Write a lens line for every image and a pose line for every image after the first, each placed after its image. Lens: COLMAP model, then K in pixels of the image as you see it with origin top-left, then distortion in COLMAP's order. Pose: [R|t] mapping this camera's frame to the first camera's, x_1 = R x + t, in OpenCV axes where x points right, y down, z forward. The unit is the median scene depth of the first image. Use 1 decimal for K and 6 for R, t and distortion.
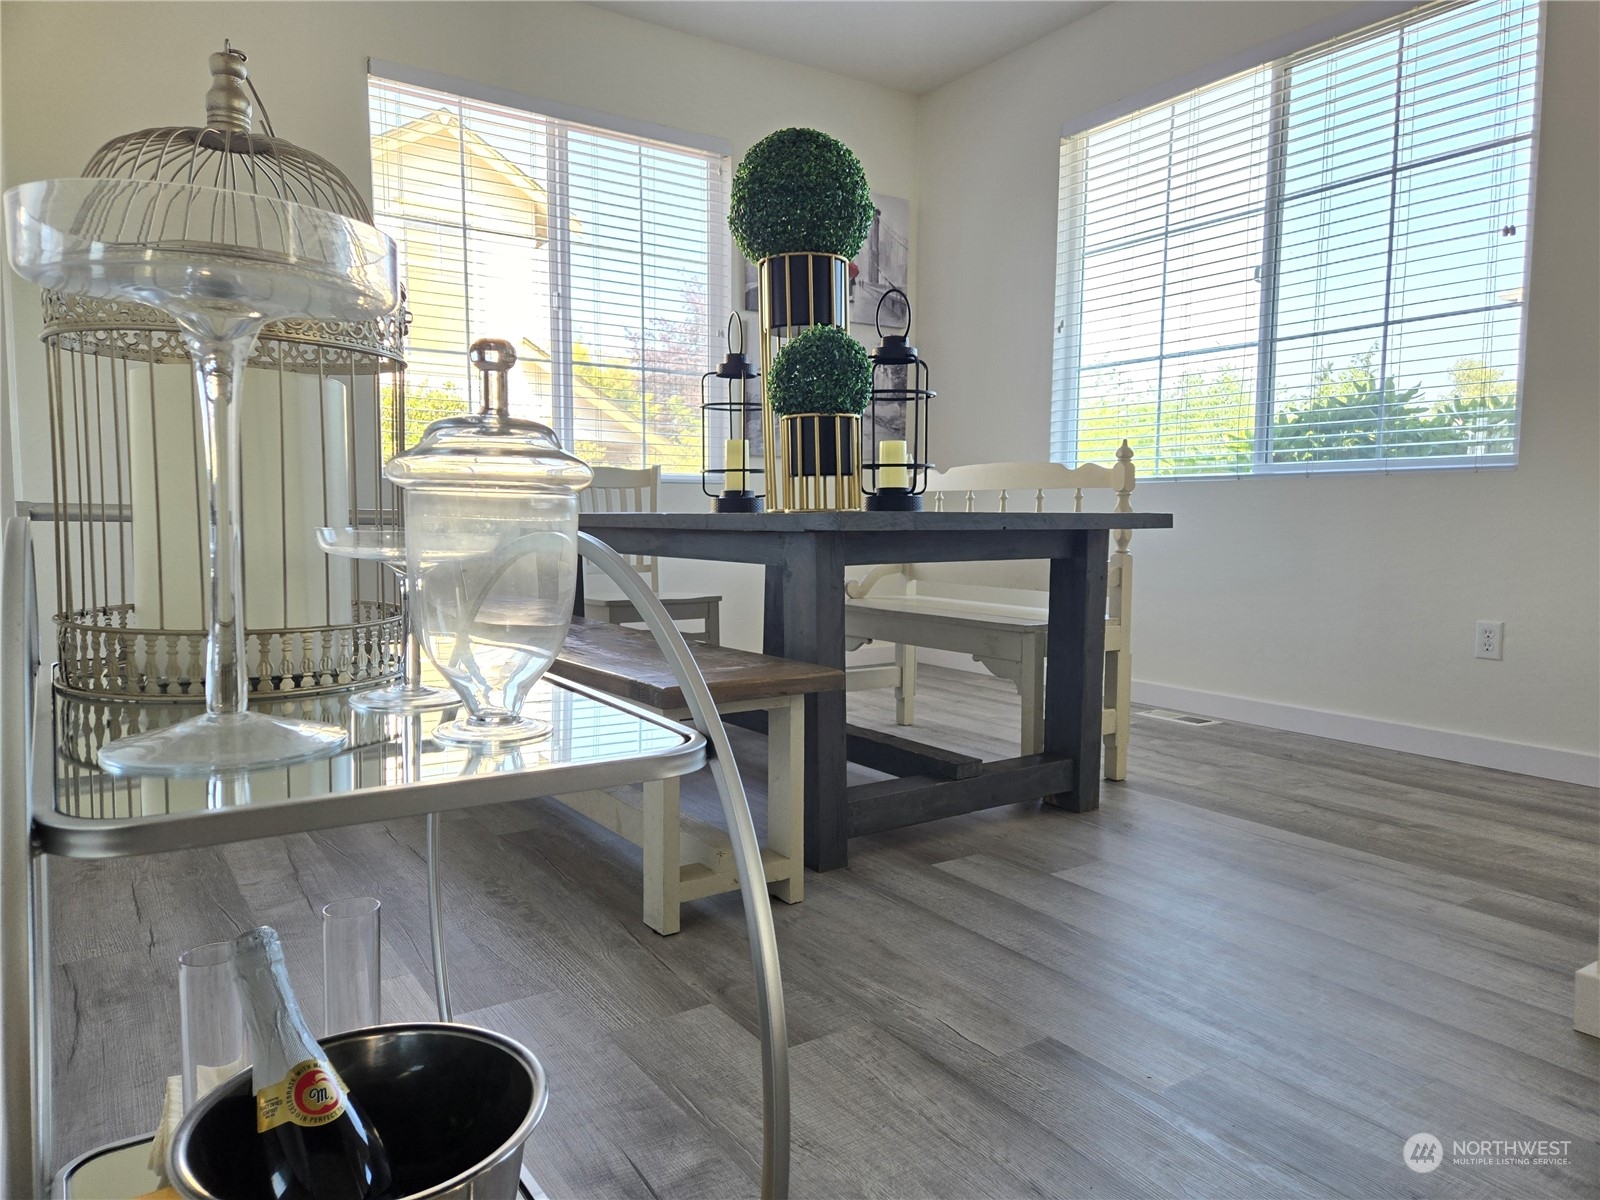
lens RADIAL K [[1079.3, 0, 797.2], [0, 1079.3, 598.2], [0, 0, 1]] dist [0.041317, 0.000570]
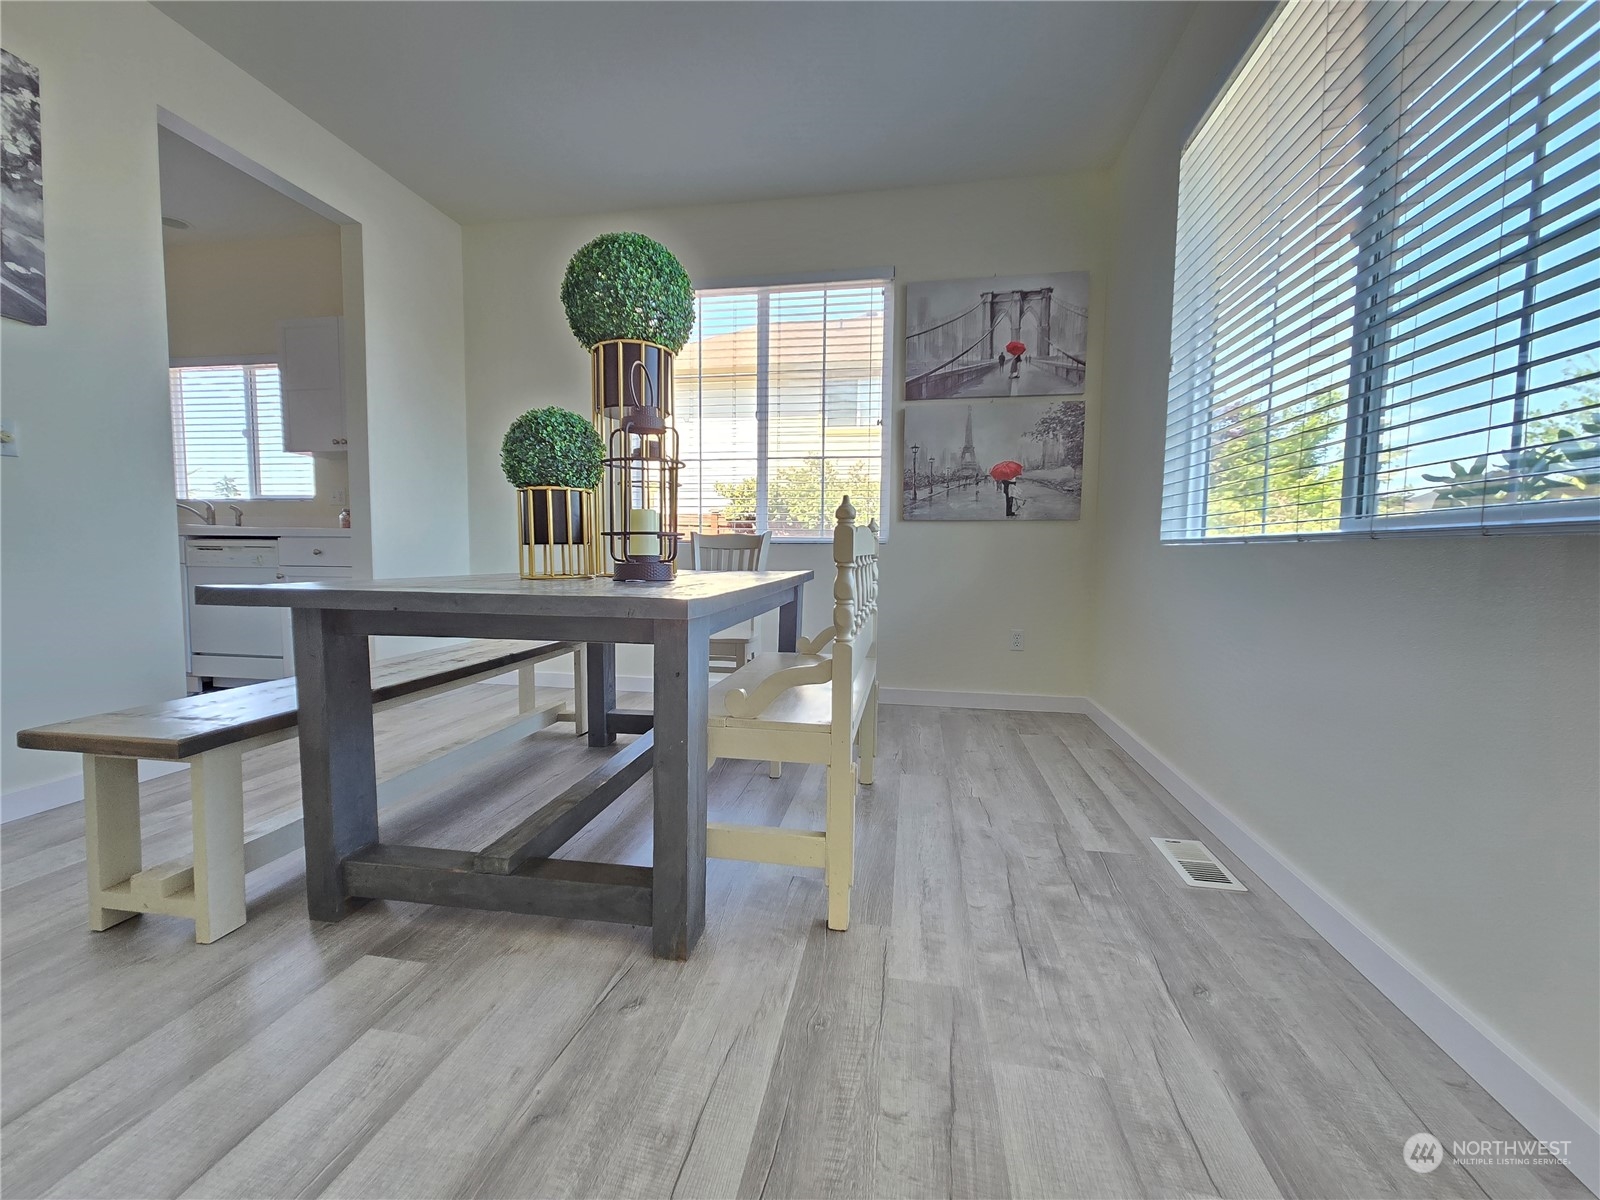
lens RADIAL K [[650.5, 0, 802.4], [0, 650.5, 592.8], [0, 0, 1]] dist [-0.001973, -0.000103]
pose [[0.723179, 0.049173, -0.688908, 0.603686], [-0.062797, 0.998012, 0.005315, -0.077422], [0.687800, 0.039418, 0.724829, 0.644369]]
